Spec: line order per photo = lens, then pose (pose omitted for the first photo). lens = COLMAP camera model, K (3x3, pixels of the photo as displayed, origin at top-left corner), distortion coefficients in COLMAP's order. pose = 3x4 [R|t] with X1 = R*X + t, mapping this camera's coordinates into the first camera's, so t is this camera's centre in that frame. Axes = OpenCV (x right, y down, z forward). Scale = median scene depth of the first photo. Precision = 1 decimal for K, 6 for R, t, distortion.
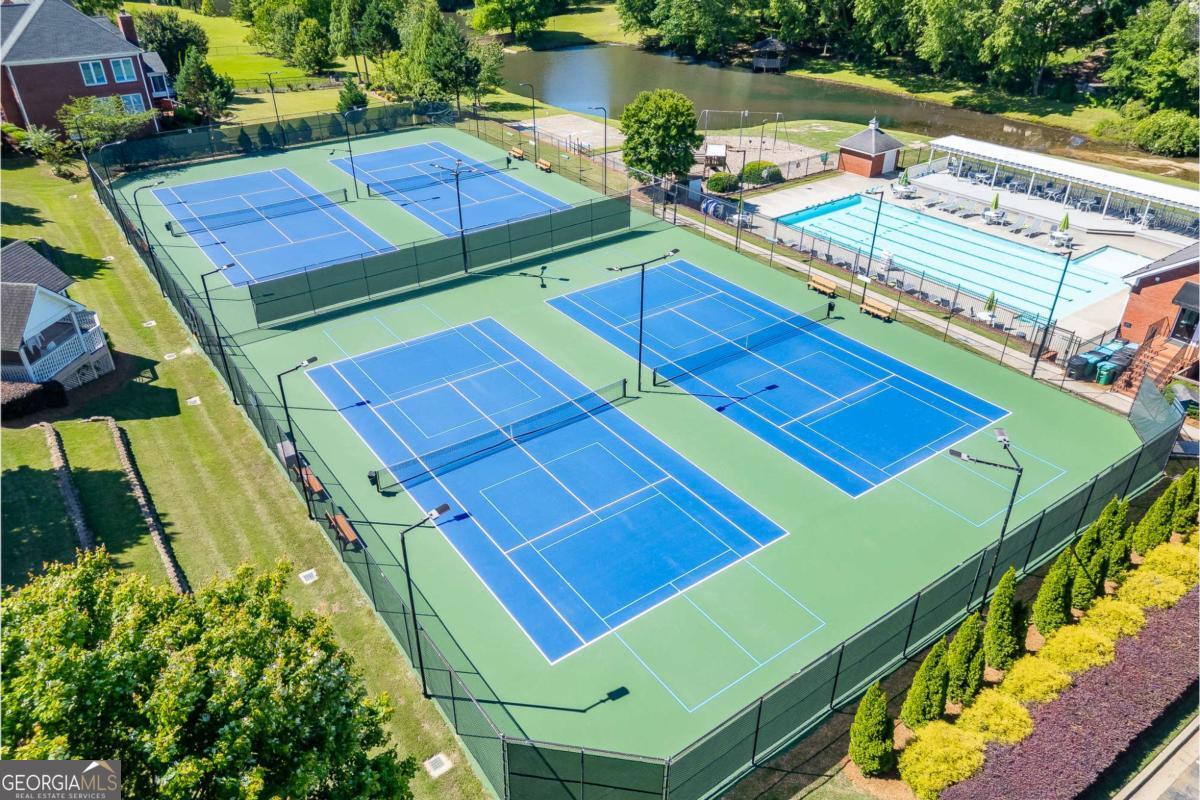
lens RADIAL K [[838.4, 0, 596.1], [0, 838.4, 405.2], [0, 0, 1]] dist [0.078281, -0.078050]
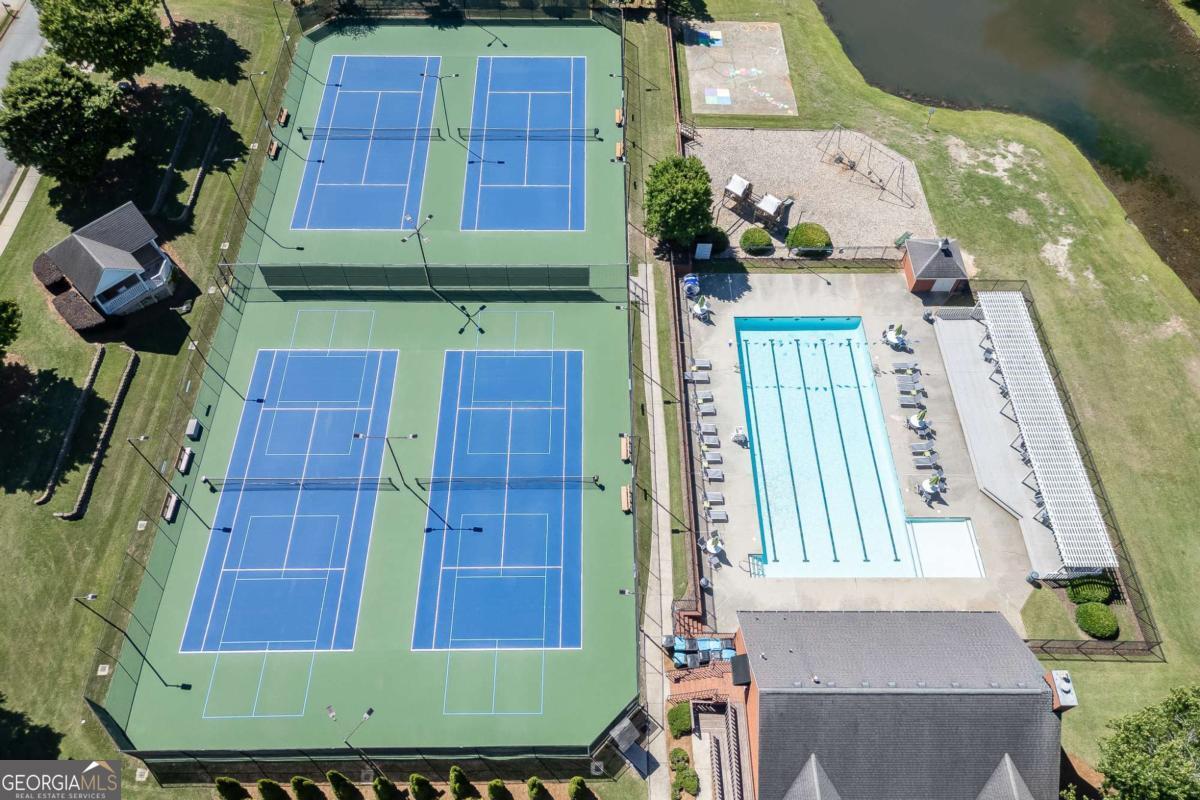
lens RADIAL K [[838.4, 0, 596.1], [0, 838.4, 405.2], [0, 0, 1]] dist [0.078281, -0.078050]
pose [[0.815885, 0.497025, -0.295460, 0.595545], [-0.313287, 0.809474, 0.496591, -0.829681], [0.485986, -0.312598, 0.816150, 0.017965]]
